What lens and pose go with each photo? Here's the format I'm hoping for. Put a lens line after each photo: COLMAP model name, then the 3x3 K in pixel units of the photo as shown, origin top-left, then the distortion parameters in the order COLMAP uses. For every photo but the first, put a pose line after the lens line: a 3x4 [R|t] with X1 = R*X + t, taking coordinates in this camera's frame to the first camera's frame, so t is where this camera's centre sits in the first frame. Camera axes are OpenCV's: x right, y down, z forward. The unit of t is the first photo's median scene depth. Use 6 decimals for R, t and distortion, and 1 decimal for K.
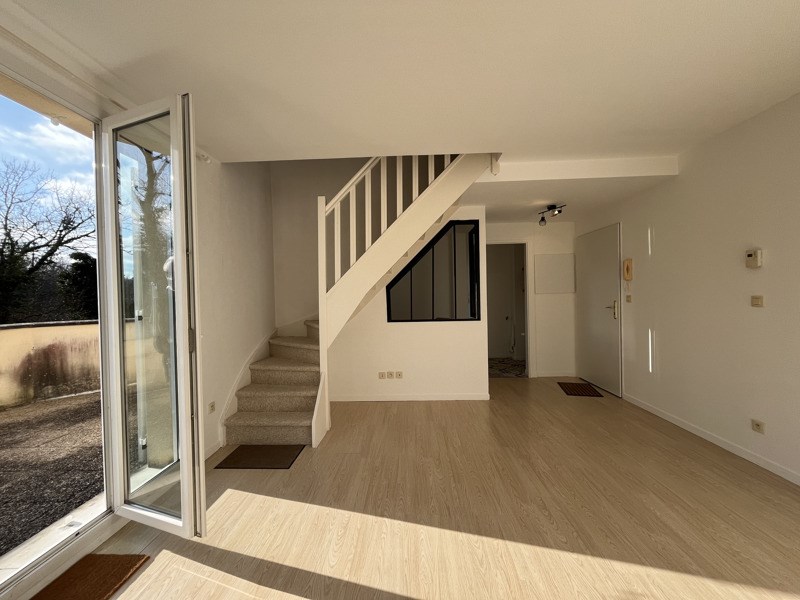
lens RADIAL K [[323.1, 0, 400.0], [0, 323.1, 300.0], [0, 0, 1]] dist [-0.000167, -0.000151]
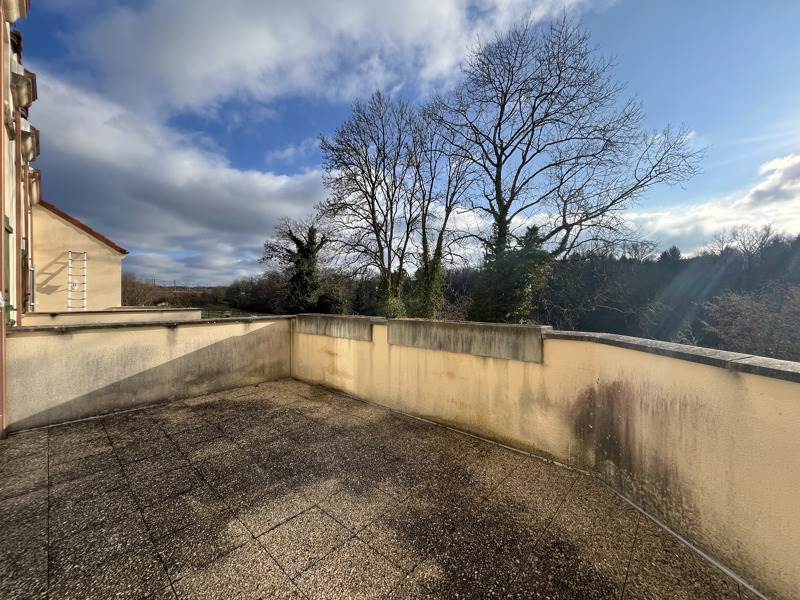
lens RADIAL K [[323.1, 0, 400.0], [0, 323.1, 300.0], [0, 0, 1]] dist [-0.000167, -0.000151]
pose [[-0.649209, 0.032805, -0.759903, -0.692296], [0.010540, 0.999362, 0.034138, -0.011356], [0.760537, 0.014153, -0.649140, 1.503992]]
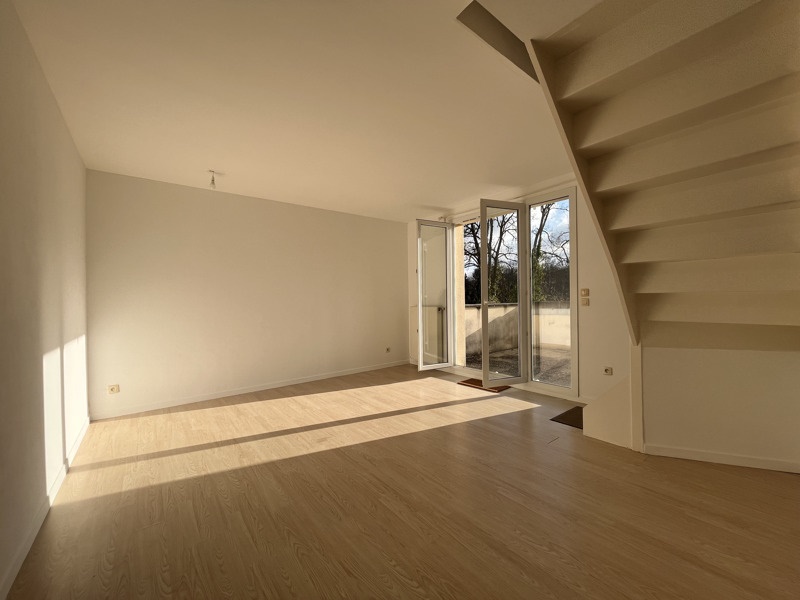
lens RADIAL K [[323.1, 0, 400.0], [0, 323.1, 300.0], [0, 0, 1]] dist [-0.000167, -0.000151]
pose [[-0.752040, 0.035070, -0.658184, 0.681594], [0.017447, 0.999293, 0.033310, 0.002295], [0.658887, 0.013568, -0.752120, 1.178698]]
